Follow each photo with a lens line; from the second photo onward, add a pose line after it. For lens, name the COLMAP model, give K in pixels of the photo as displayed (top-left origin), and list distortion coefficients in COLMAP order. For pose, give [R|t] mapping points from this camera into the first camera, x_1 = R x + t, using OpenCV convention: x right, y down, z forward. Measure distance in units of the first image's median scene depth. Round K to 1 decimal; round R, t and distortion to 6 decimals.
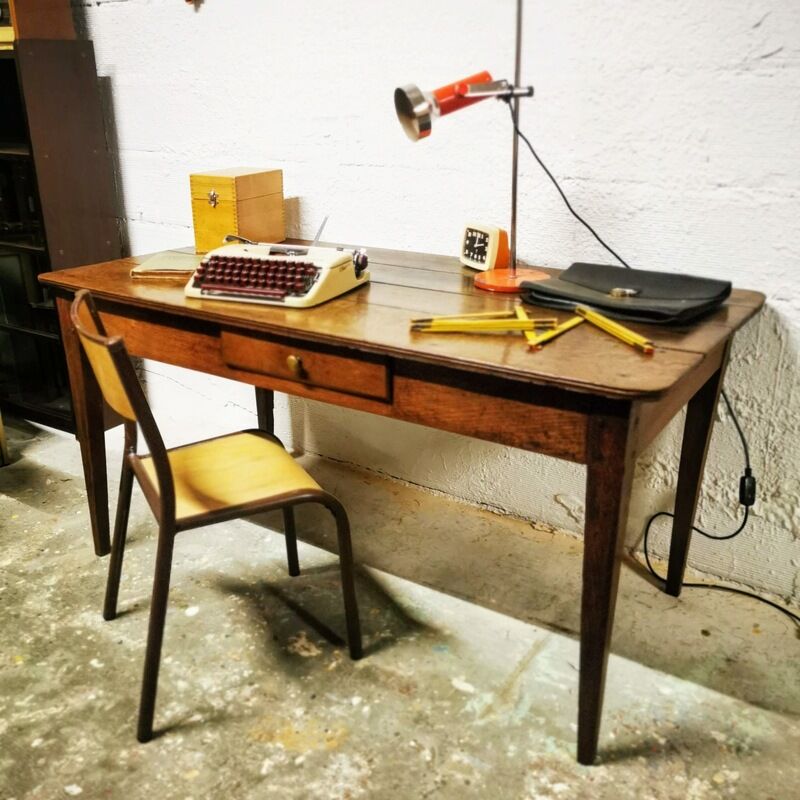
lens RADIAL K [[826.7, 0, 399.4], [0, 826.7, 399.2], [0, 0, 1]] dist [-0.014260, 0.000000]
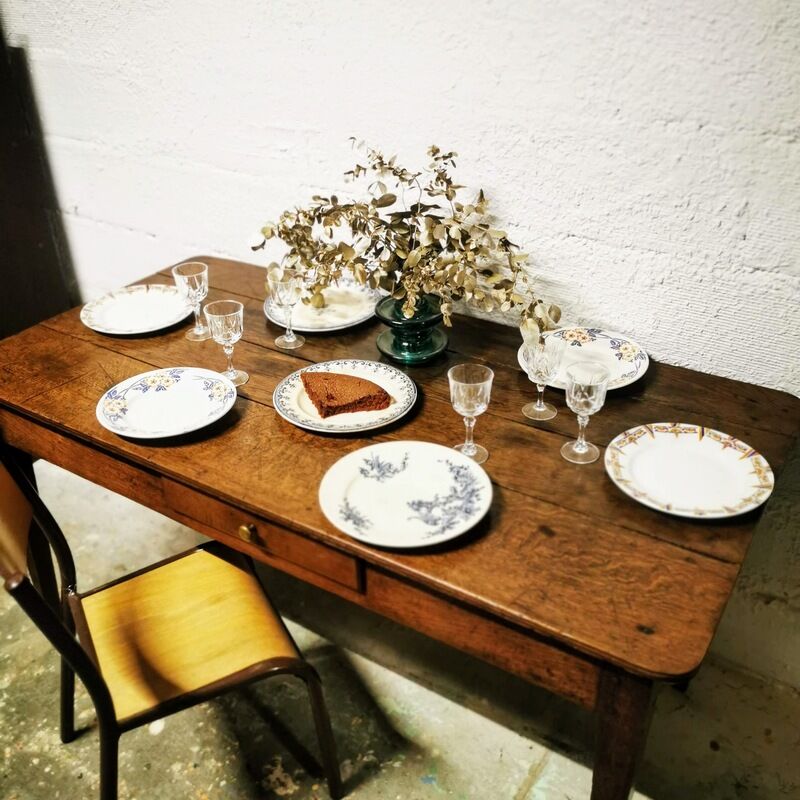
lens RADIAL K [[826.7, 0, 400.3], [0, 826.7, 400.6], [0, 0, 1]] dist [-0.014260, 0.000000]
pose [[0.999572, -0.026030, 0.013375, 0.016848], [0.023262, 0.984009, 0.176594, -0.270007], [-0.017758, -0.176207, 0.984193, 0.165141]]
